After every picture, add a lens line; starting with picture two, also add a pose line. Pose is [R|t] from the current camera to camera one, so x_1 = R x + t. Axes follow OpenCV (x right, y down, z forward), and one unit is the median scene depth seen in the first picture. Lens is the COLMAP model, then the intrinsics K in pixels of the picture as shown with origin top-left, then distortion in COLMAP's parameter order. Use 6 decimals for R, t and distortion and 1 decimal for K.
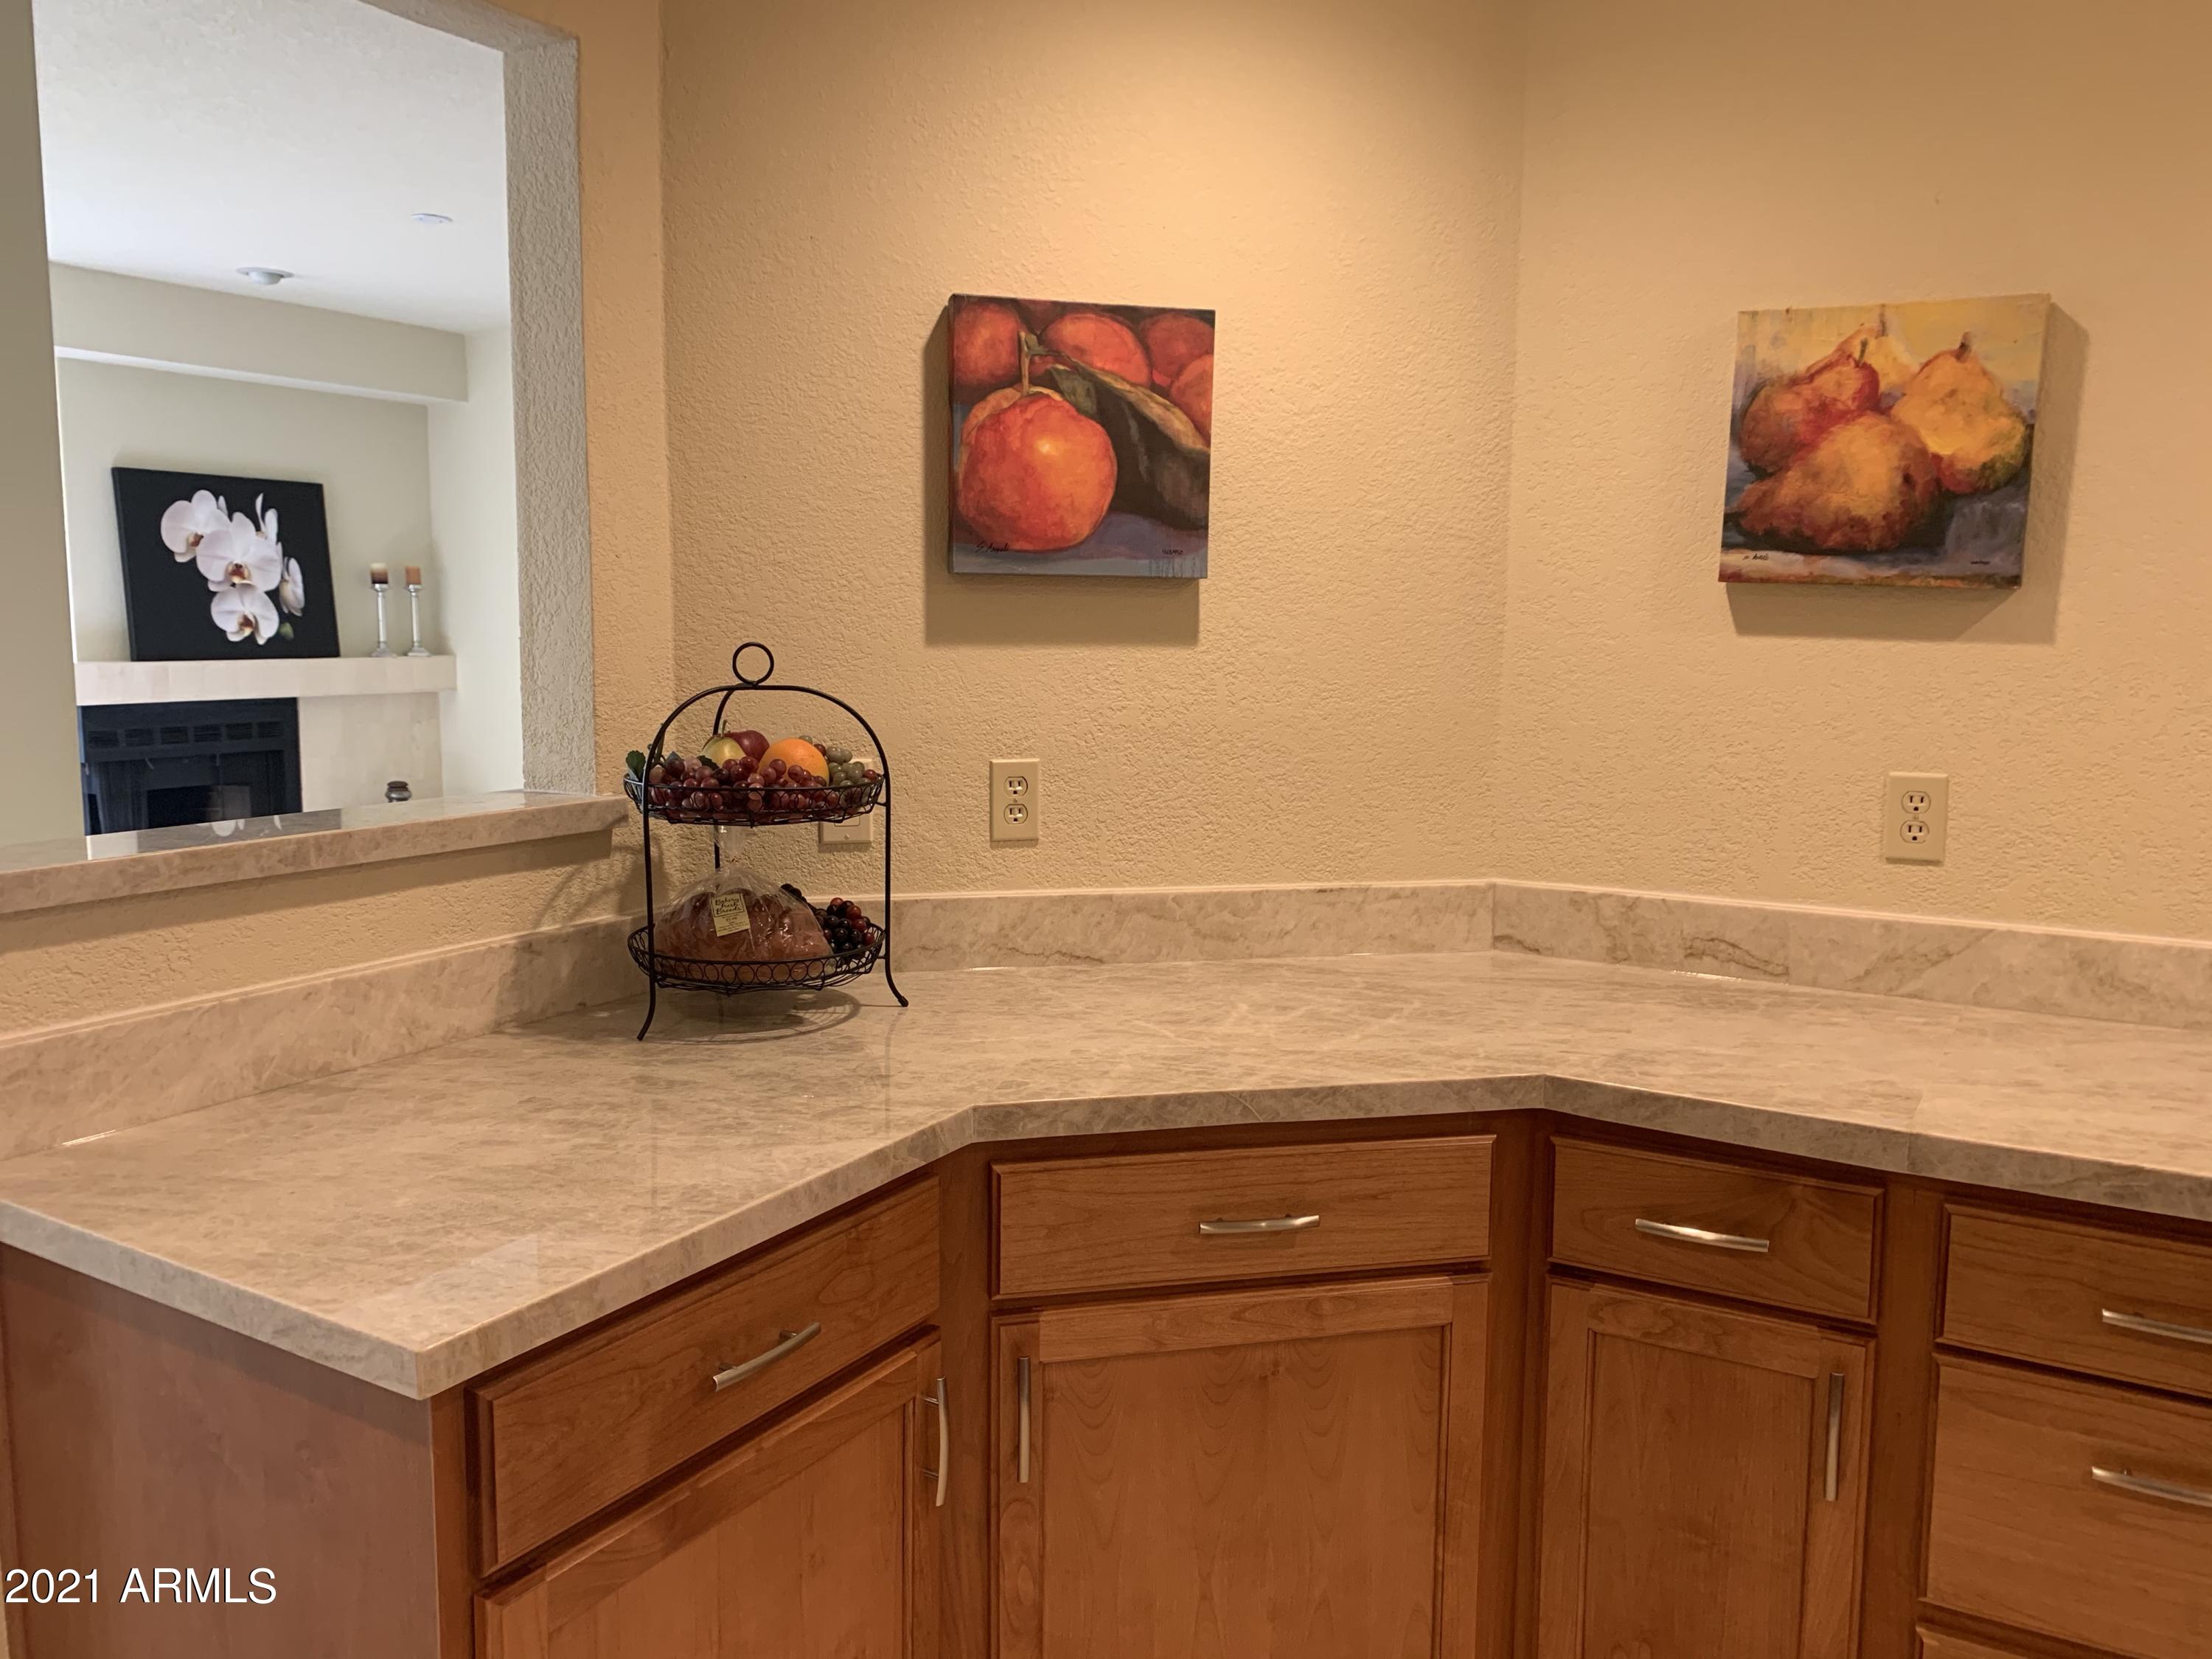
lens RADIAL K [[1701.8, 0, 1118.0], [0, 1701.8, 812.4], [0, 0, 1]] dist [0.014362, -0.035927]
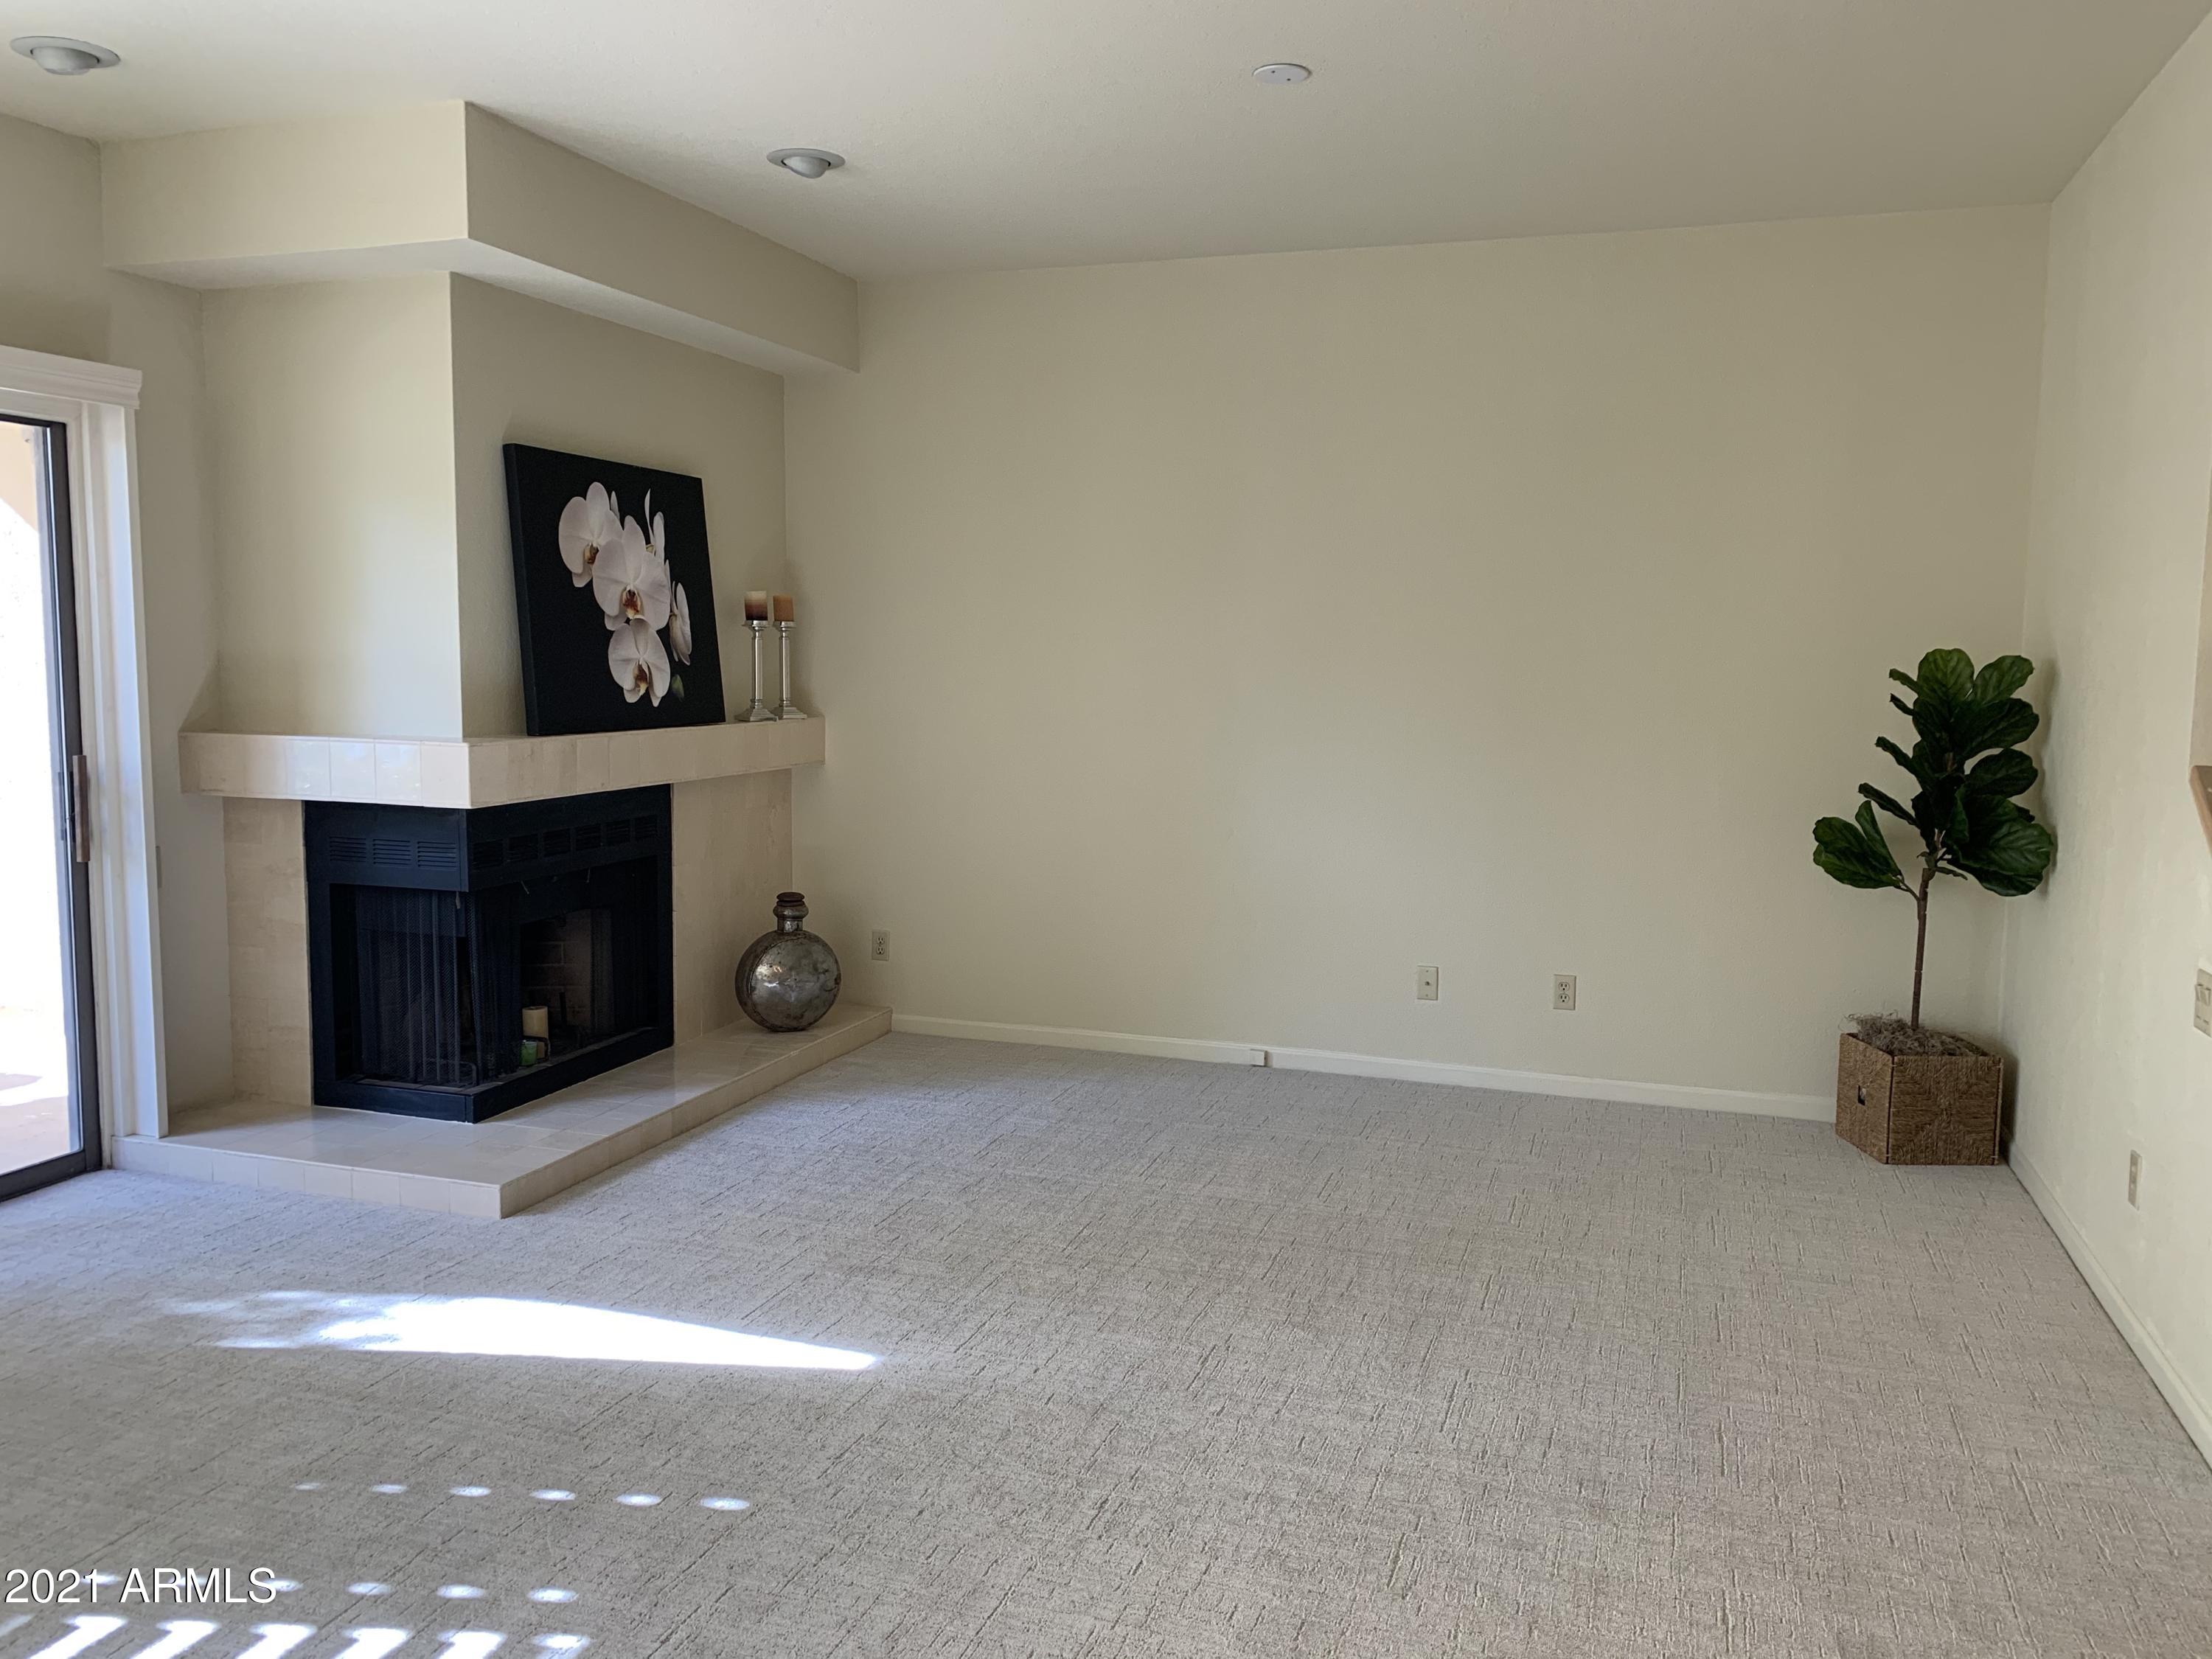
lens RADIAL K [[1664.6, 0, 1106.0], [0, 1664.6, 829.5], [0, 0, 1]] dist [0.075133, -0.094231]
pose [[0.977375, -0.024185, 0.210125, -1.094755], [0.025565, 0.999666, -0.003852, -0.095935], [-0.209962, 0.009136, 0.977667, 0.684627]]
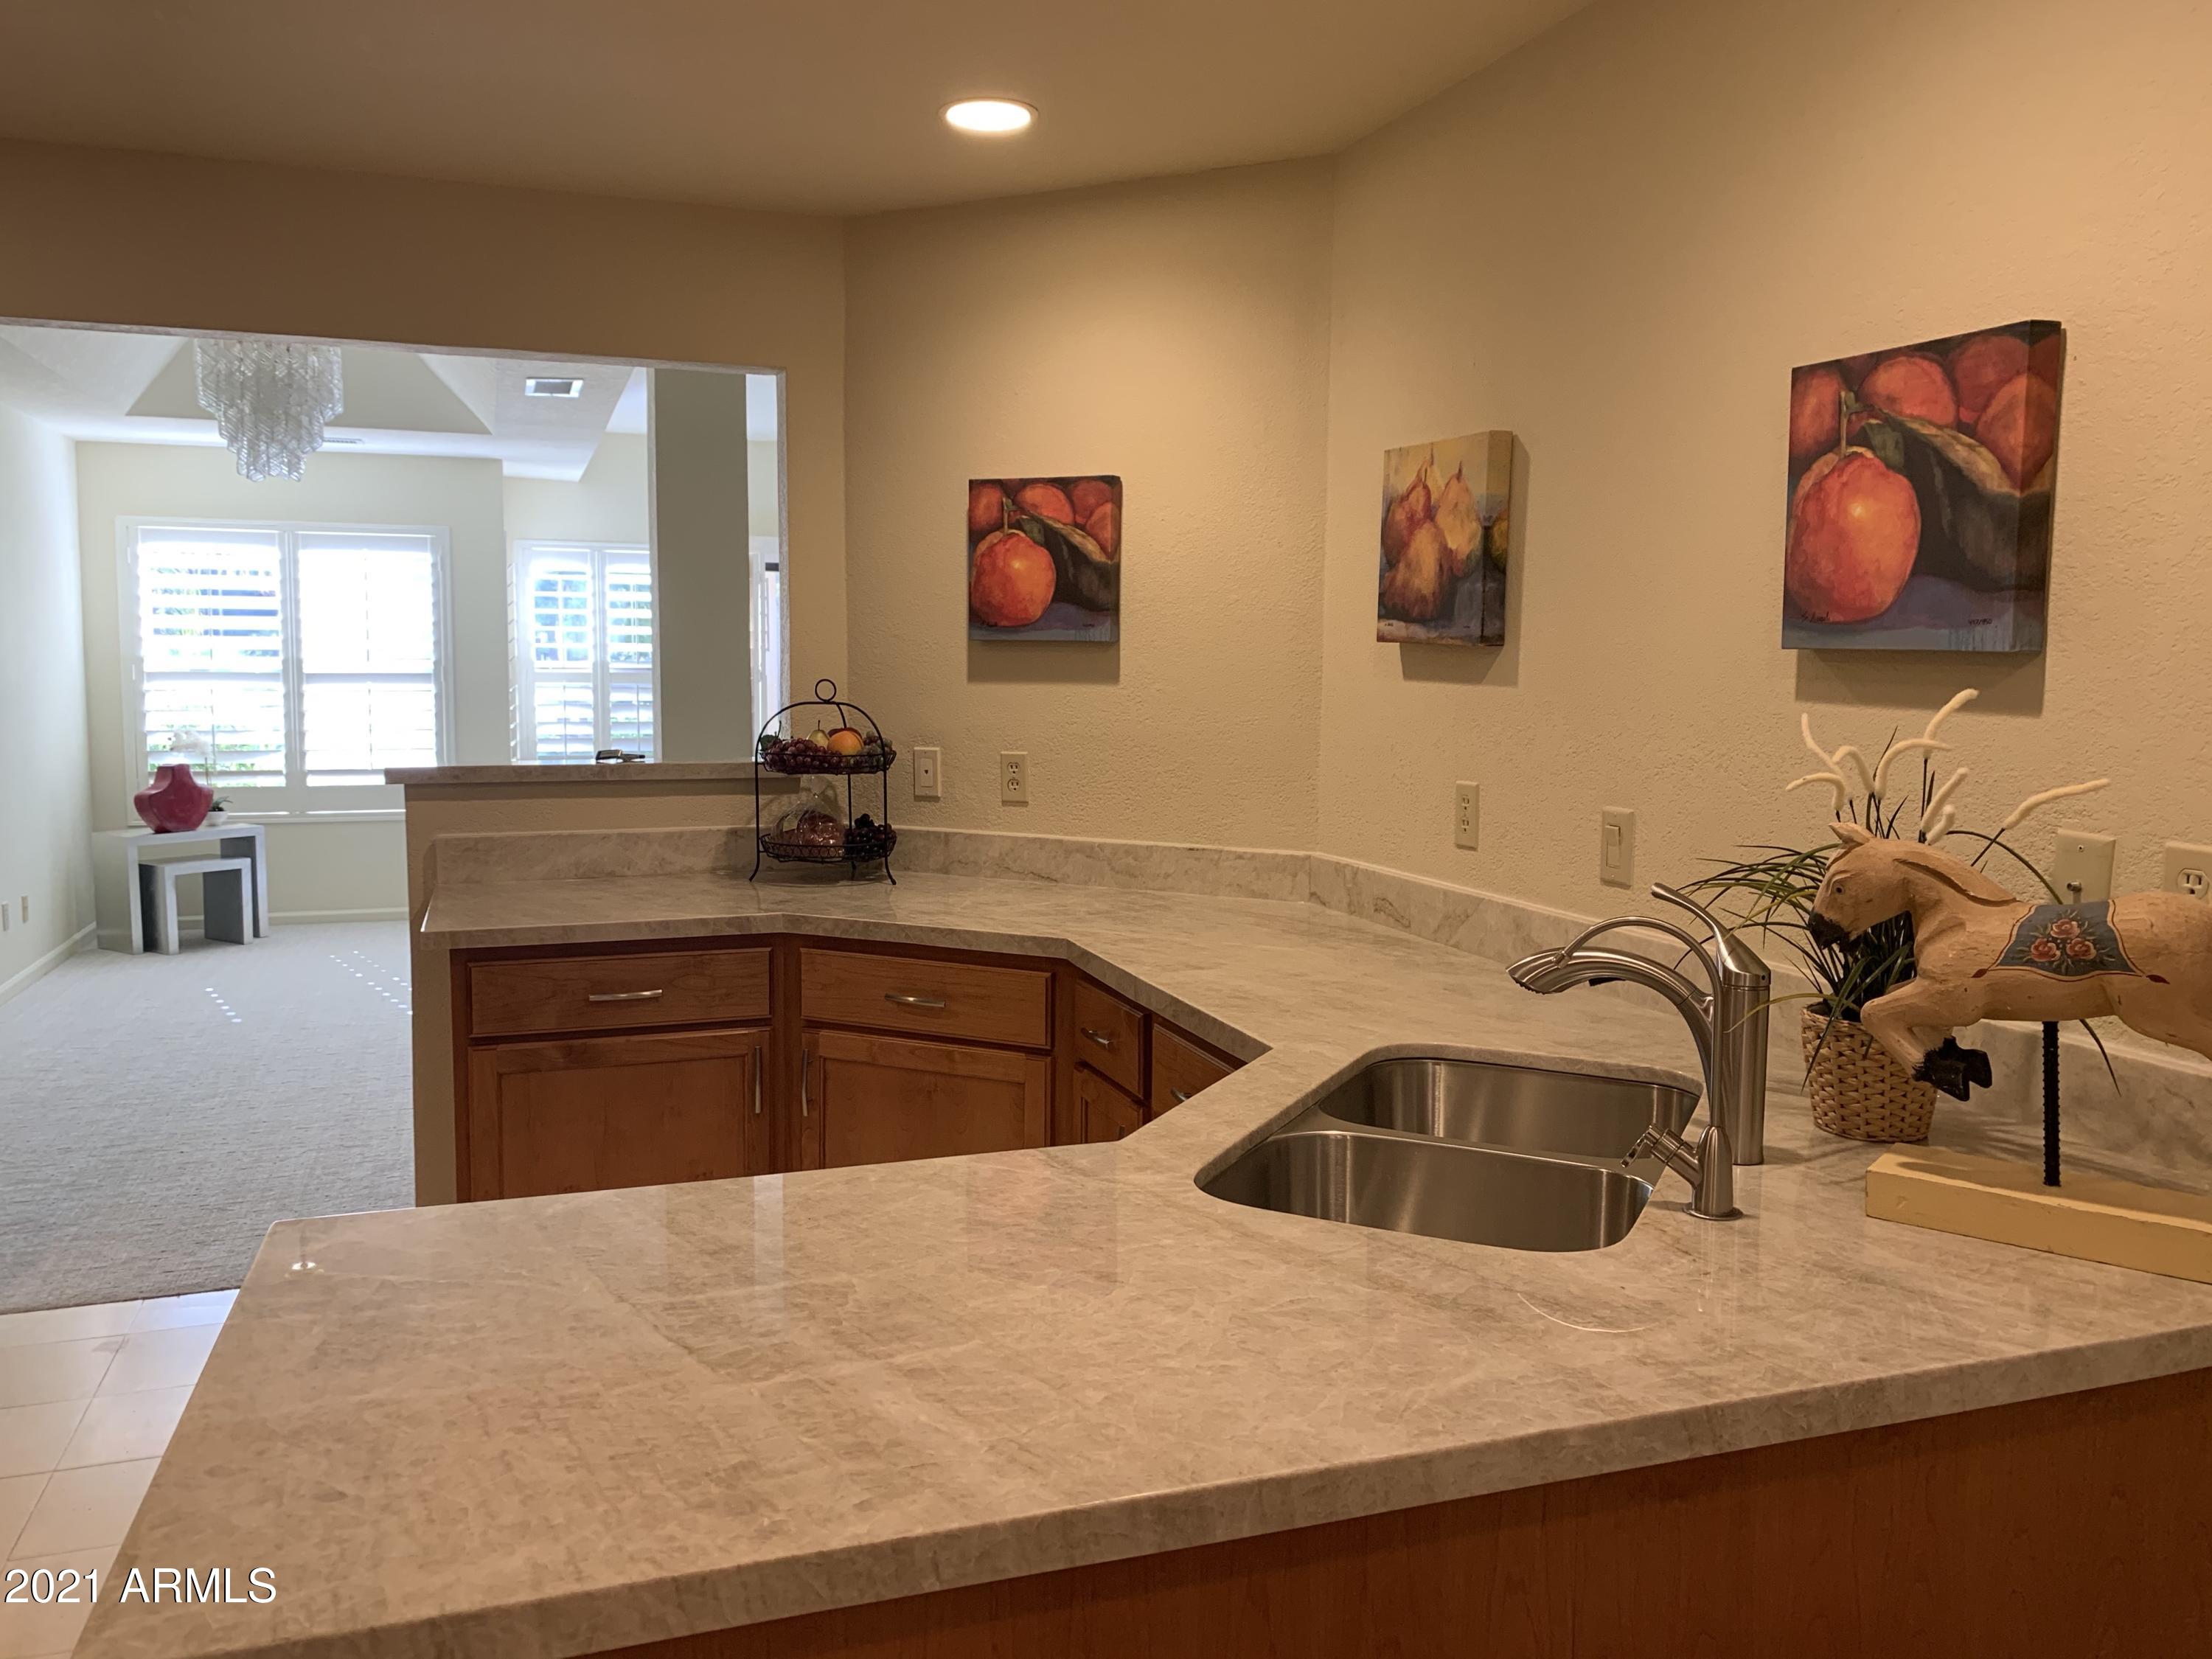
lens RADIAL K [[1701.8, 0, 1118.0], [0, 1701.8, 812.4], [0, 0, 1]] dist [0.014362, -0.035927]
pose [[0.774016, 0.054607, -0.630807, 1.074873], [-0.075738, 0.997106, -0.006616, 0.030416], [0.628620, 0.052897, 0.775912, -0.214916]]
